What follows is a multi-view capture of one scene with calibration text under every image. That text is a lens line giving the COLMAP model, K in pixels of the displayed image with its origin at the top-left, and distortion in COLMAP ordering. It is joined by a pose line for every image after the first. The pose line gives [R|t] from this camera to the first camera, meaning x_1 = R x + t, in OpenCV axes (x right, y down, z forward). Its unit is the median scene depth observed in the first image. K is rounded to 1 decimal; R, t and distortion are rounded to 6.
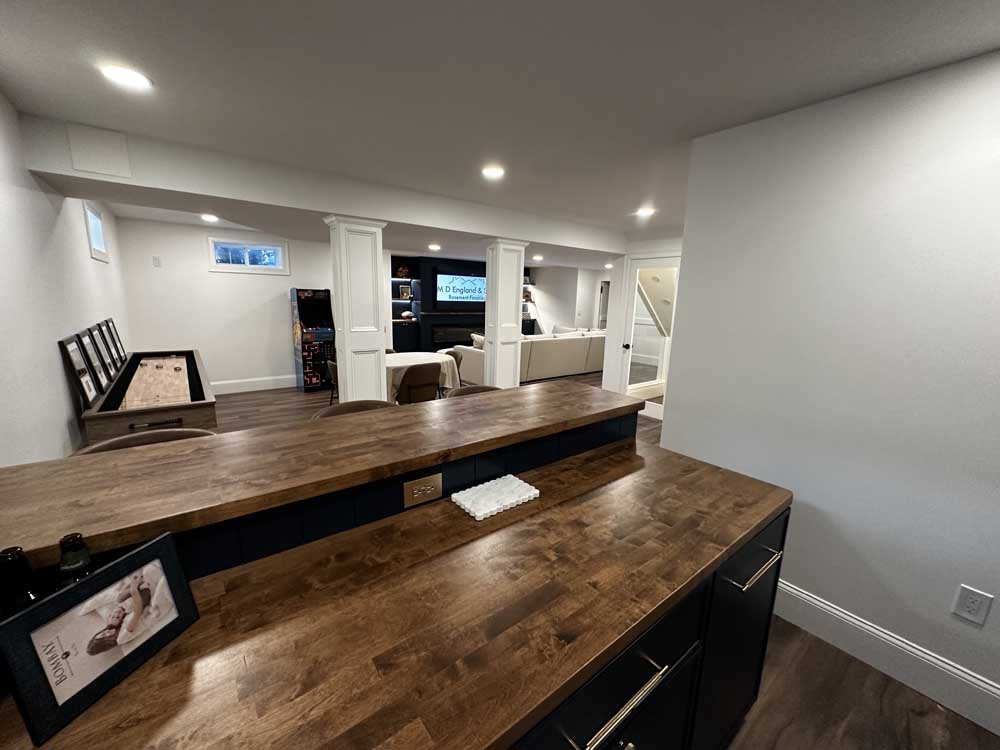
lens RADIAL K [[395.4, 0, 500.0], [0, 395.4, 375.0], [0, 0, 1]] dist [-0.000863, 0.000076]
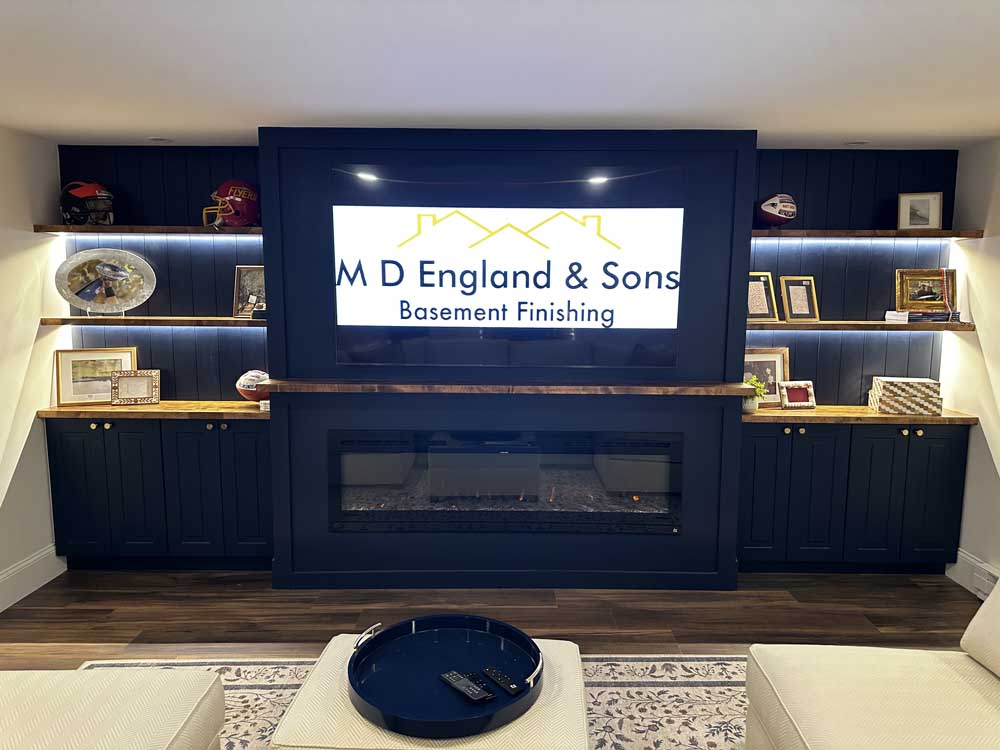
lens RADIAL K [[694.7, 0, 500.0], [0, 694.7, 375.0], [0, 0, 1]] dist [0.087055, -0.000836]
pose [[0.794865, 0.049248, -0.604785, 0.141666], [-0.105000, 0.992828, -0.057154, -0.146666], [0.597633, 0.108932, 0.794336, 0.738048]]
